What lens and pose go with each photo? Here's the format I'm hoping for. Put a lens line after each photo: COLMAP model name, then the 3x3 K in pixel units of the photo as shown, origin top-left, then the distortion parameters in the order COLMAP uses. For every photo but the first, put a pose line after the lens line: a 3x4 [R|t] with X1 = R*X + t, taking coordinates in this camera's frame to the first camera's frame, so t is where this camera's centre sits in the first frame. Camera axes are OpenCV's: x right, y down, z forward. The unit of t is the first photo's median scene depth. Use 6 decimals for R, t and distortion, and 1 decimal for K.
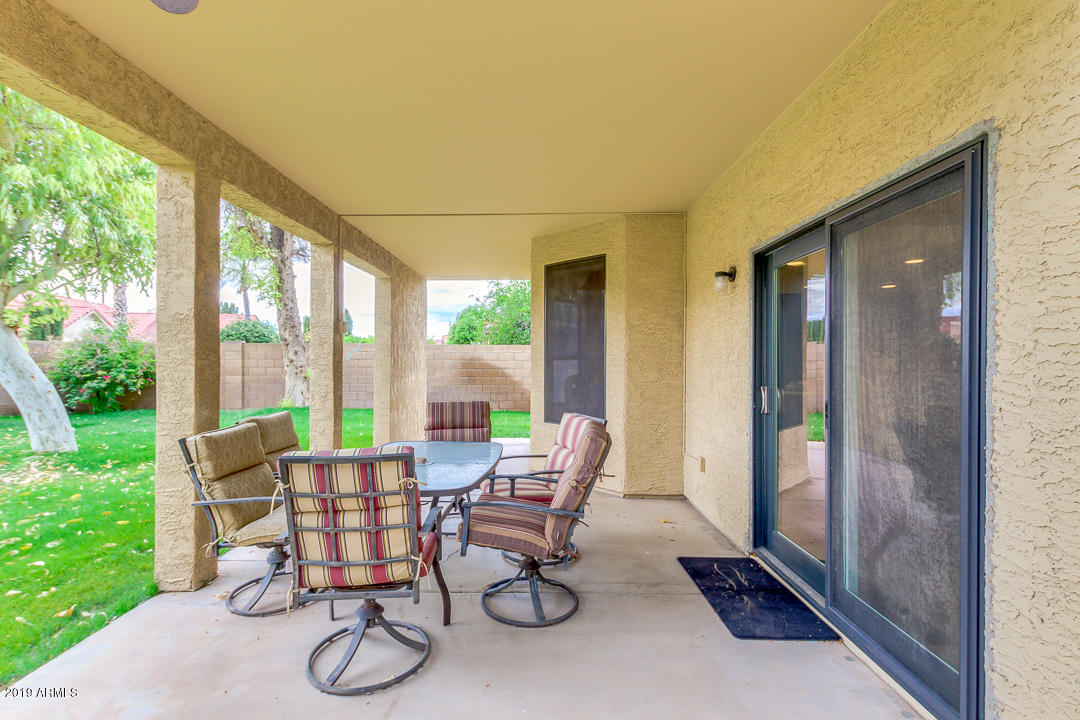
lens RADIAL K [[502.0, 0, 538.9], [0, 502.0, 361.4], [0, 0, 1]] dist [0.015124, -0.005212]
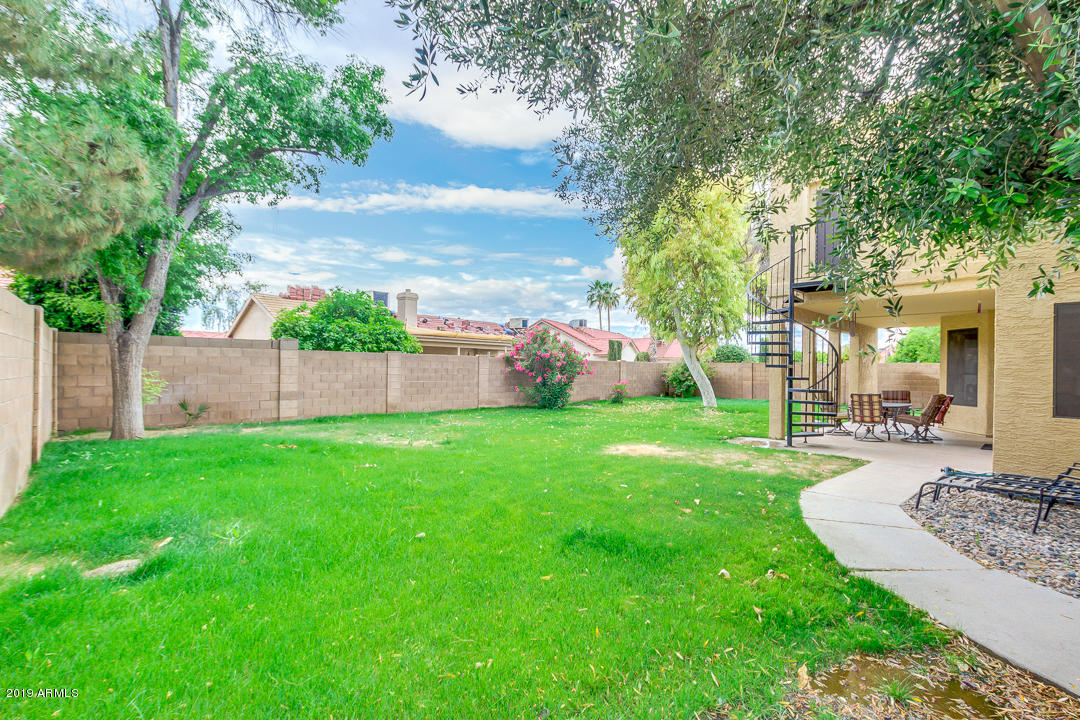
lens RADIAL K [[502.0, 0, 538.9], [0, 502.0, 367.9], [0, 0, 1]] dist [0.015124, -0.005212]
pose [[0.697036, 0.002756, -0.717031, 0.346851], [-0.007930, 0.999961, -0.003866, -0.010852], [0.716992, 0.008381, 0.697031, -1.750715]]
